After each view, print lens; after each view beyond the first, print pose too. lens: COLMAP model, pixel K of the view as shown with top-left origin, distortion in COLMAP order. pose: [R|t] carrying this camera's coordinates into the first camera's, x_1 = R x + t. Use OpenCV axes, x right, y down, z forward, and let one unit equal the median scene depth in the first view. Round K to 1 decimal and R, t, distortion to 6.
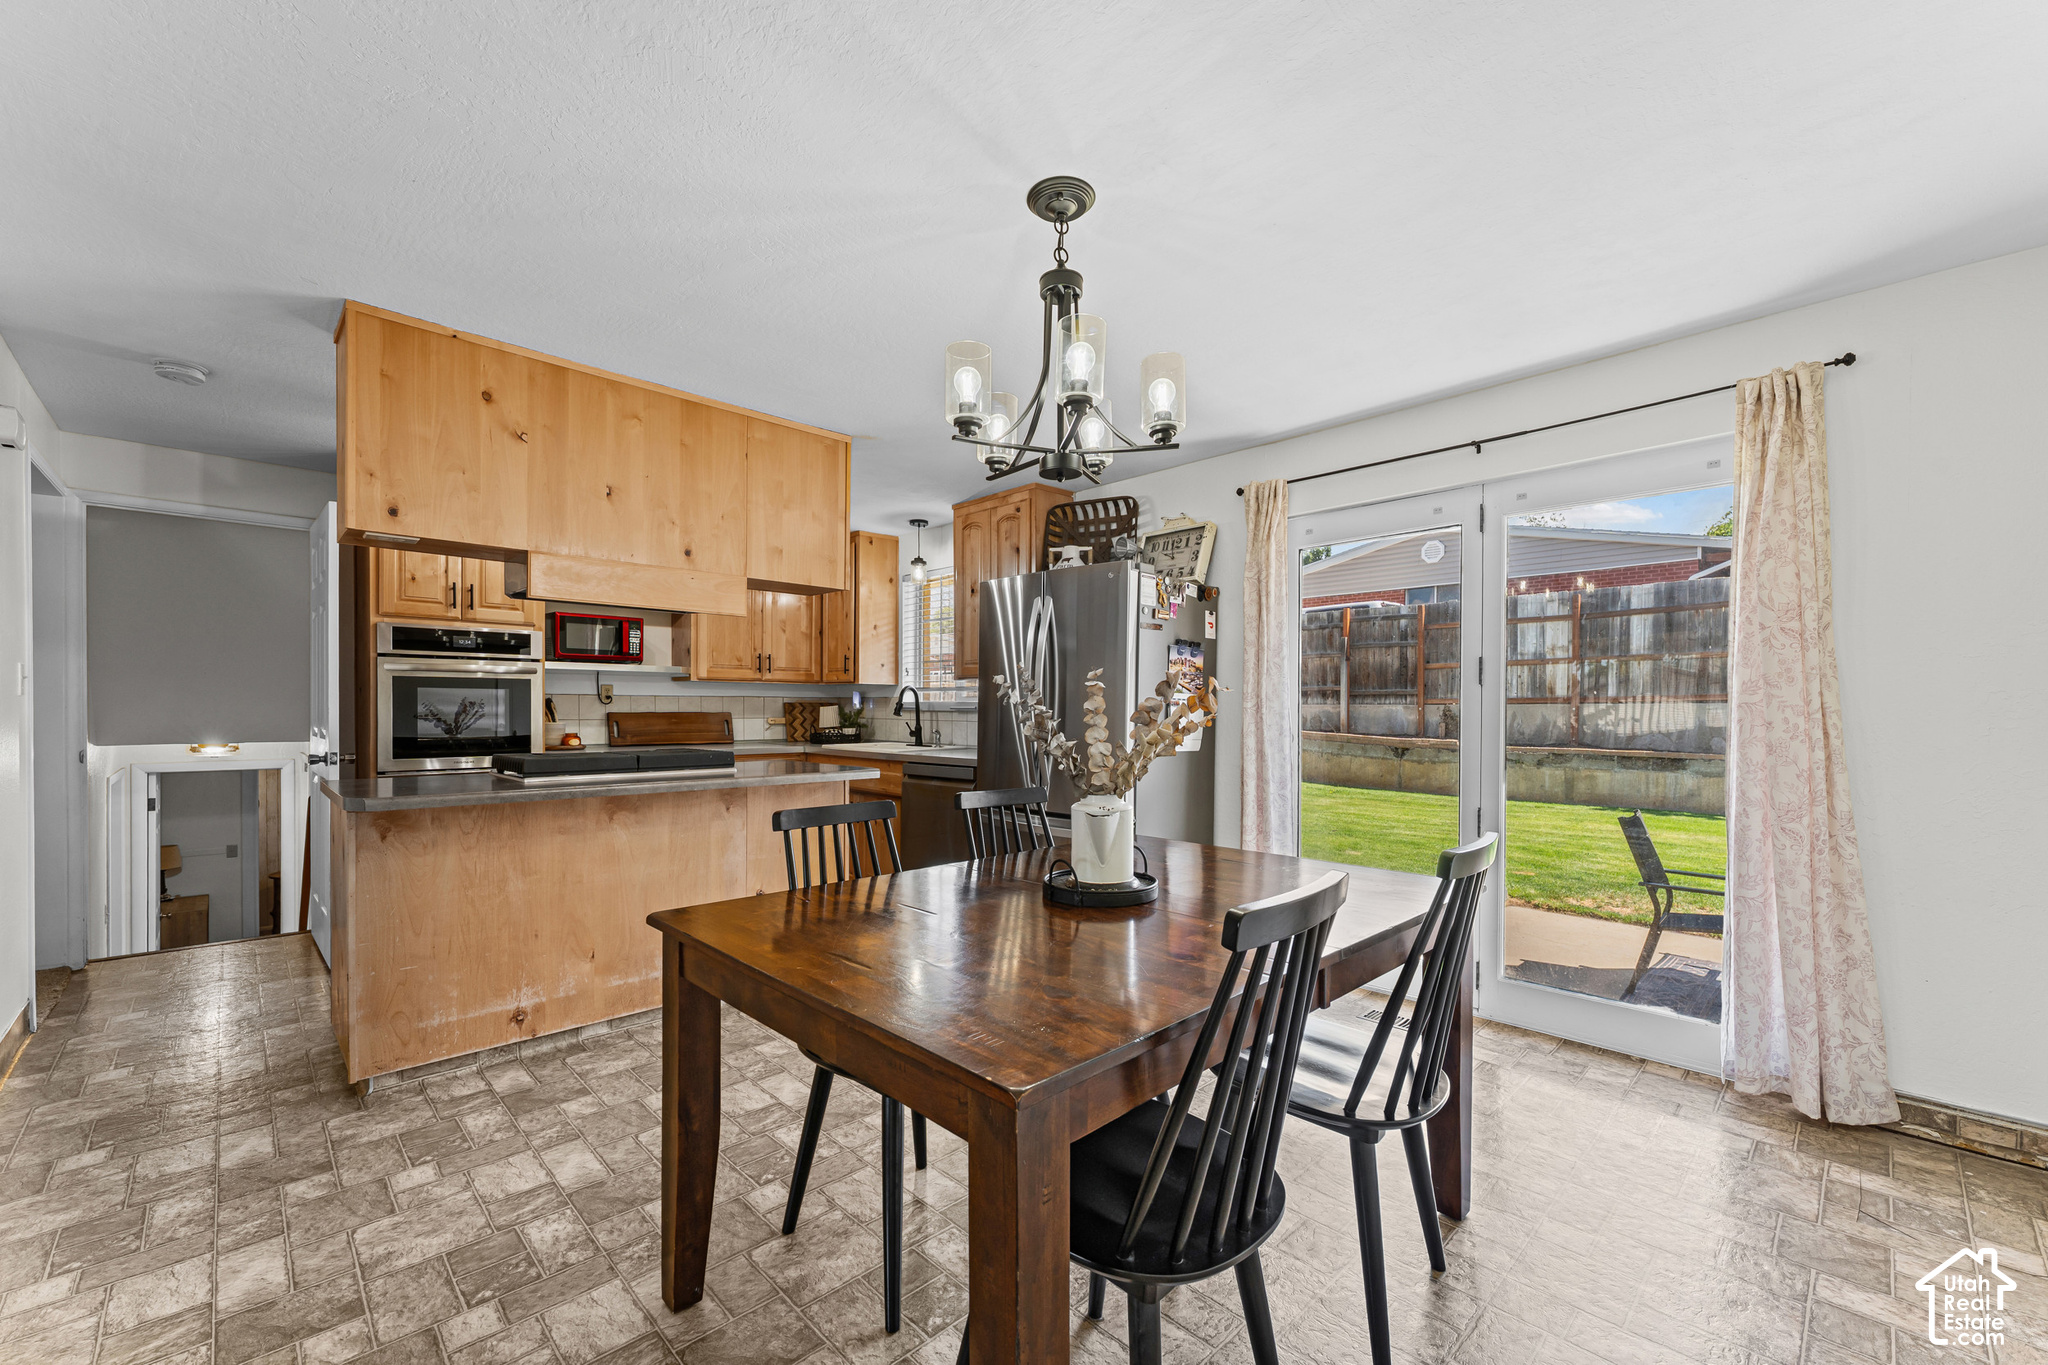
lens RADIAL K [[816.3, 0, 1009.1], [0, 816.3, 713.0], [0, 0, 1]] dist [-0.002850, -0.000012]
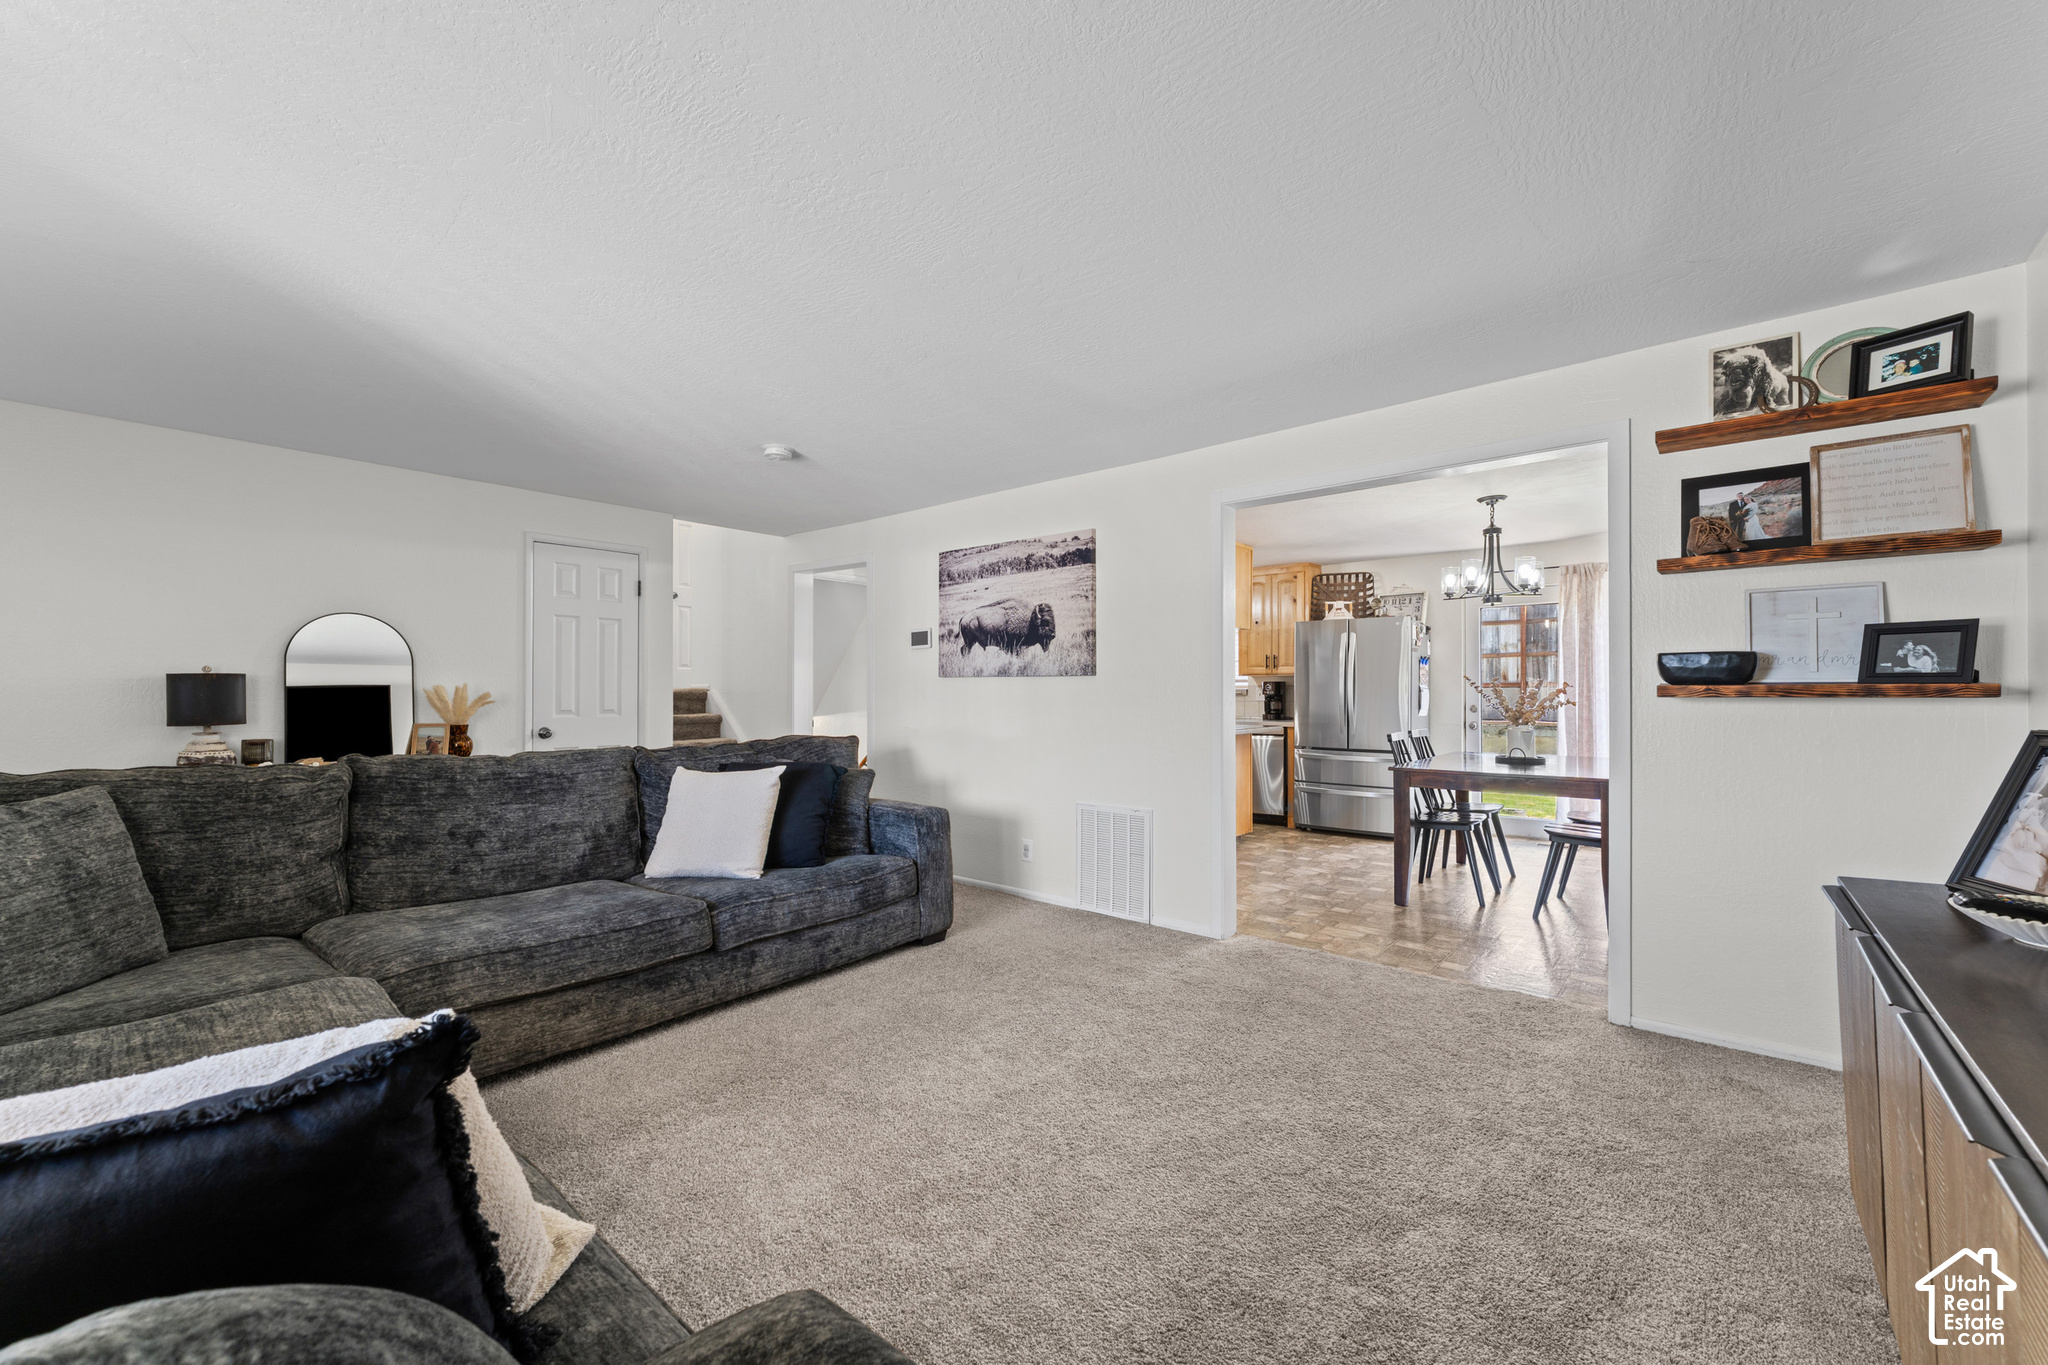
lens RADIAL K [[816.3, 0, 1035.2], [0, 816.3, 690.6], [0, 0, 1]] dist [-0.002850, -0.000012]
pose [[0.992614, -0.003206, 0.121271, -0.637188], [0.004184, 0.999961, -0.007810, -0.000898], [-0.121241, 0.008260, 0.992589, -0.533369]]
